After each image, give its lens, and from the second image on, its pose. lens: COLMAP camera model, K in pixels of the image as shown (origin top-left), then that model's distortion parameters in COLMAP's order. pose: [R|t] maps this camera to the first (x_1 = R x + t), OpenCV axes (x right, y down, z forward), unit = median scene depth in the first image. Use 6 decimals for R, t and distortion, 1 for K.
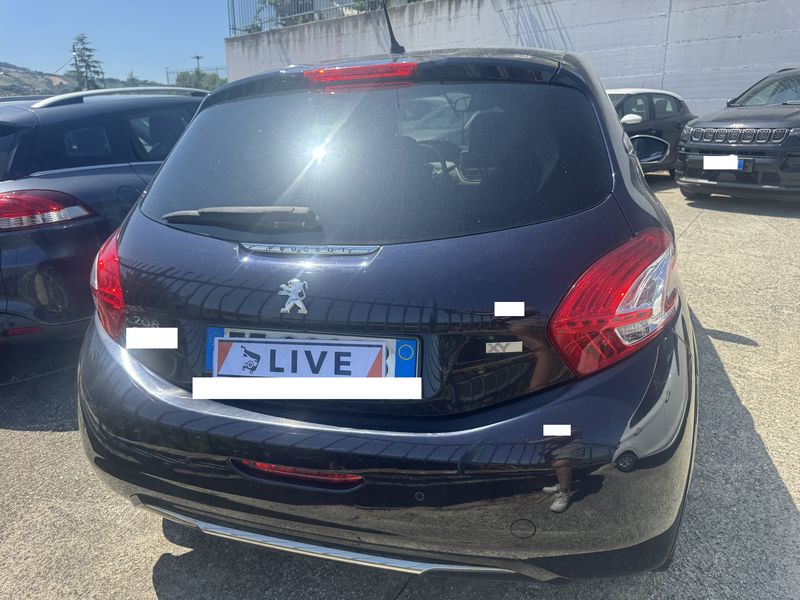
lens RADIAL K [[579.8, 0, 403.9], [0, 579.8, 305.1], [0, 0, 1]] dist [0.000726, -0.004394]
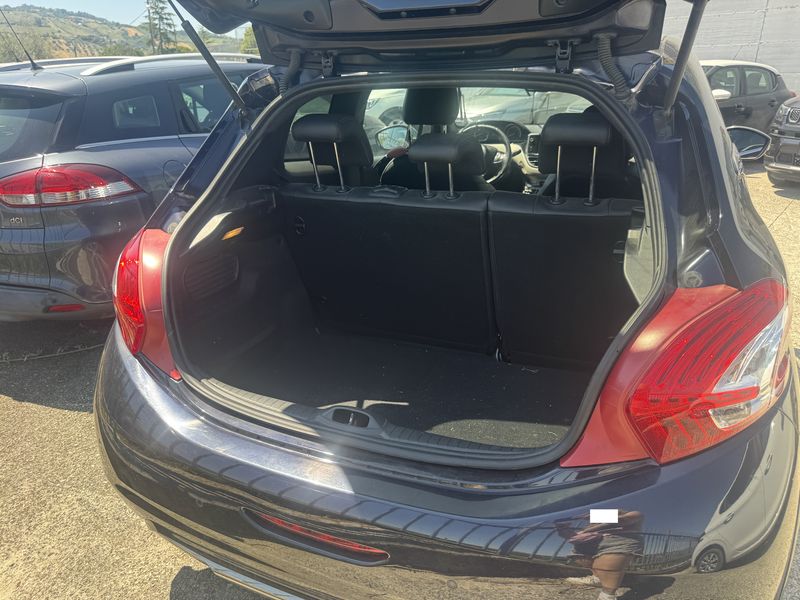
lens RADIAL K [[579.8, 0, 403.9], [0, 579.8, 305.1], [0, 0, 1]] dist [0.000726, -0.004394]
pose [[0.993872, 0.064359, -0.089867, 0.003026], [-0.058740, 0.996230, 0.063831, -0.054025], [0.093637, -0.058161, 0.993906, 0.070079]]
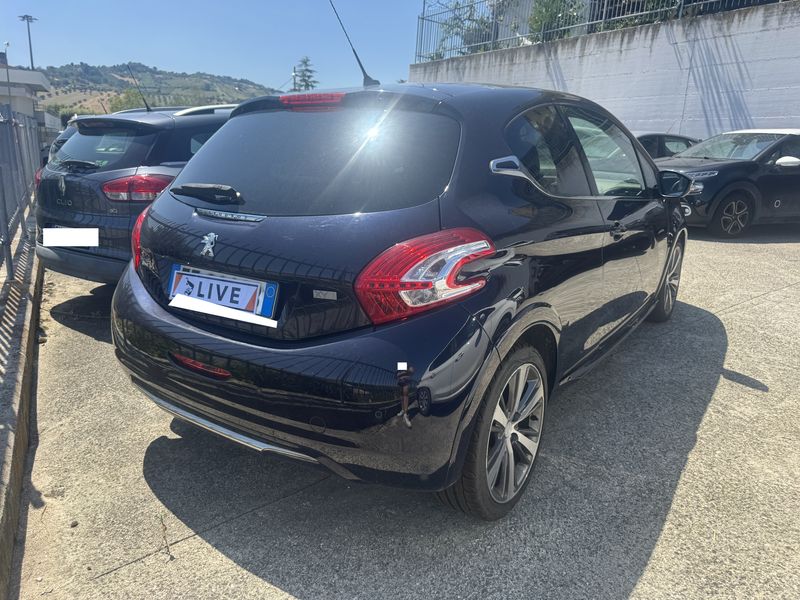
lens RADIAL K [[579.8, 0, 403.9], [0, 579.8, 305.1], [0, 0, 1]] dist [0.000726, -0.004394]
pose [[0.948797, 0.139624, -0.283353, 0.310700], [-0.150564, 0.988452, -0.017091, 0.037618], [0.277695, 0.058879, 0.958863, -0.119447]]
